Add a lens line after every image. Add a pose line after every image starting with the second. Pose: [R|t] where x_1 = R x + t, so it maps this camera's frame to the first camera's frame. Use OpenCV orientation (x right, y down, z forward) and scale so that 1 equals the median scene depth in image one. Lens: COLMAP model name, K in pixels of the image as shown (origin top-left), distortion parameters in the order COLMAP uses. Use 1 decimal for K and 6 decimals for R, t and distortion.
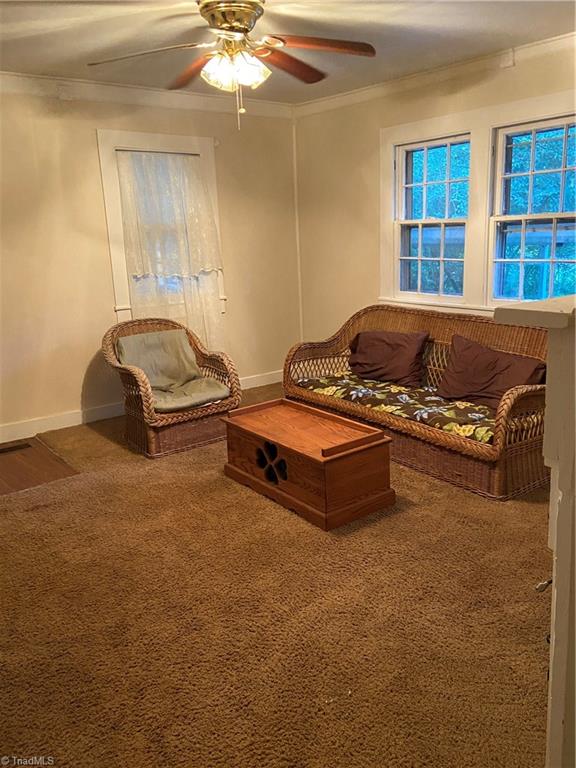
lens RADIAL K [[654.4, 0, 290.5], [0, 654.4, 382.0], [0, 0, 1]] dist [0.031923, -0.017148]
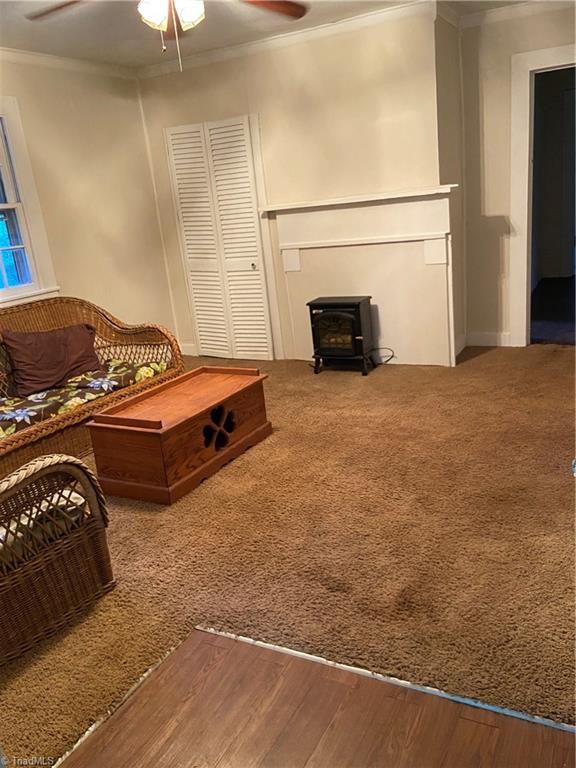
lens RADIAL K [[654.4, 0, 290.7], [0, 654.4, 385.0], [0, 0, 1]] dist [0.031923, -0.017148]
pose [[-0.416686, -0.180197, 0.891012, -0.915498], [0.323301, 0.886699, 0.330518, -0.218129], [-0.849617, 0.425787, -0.311217, 1.160489]]
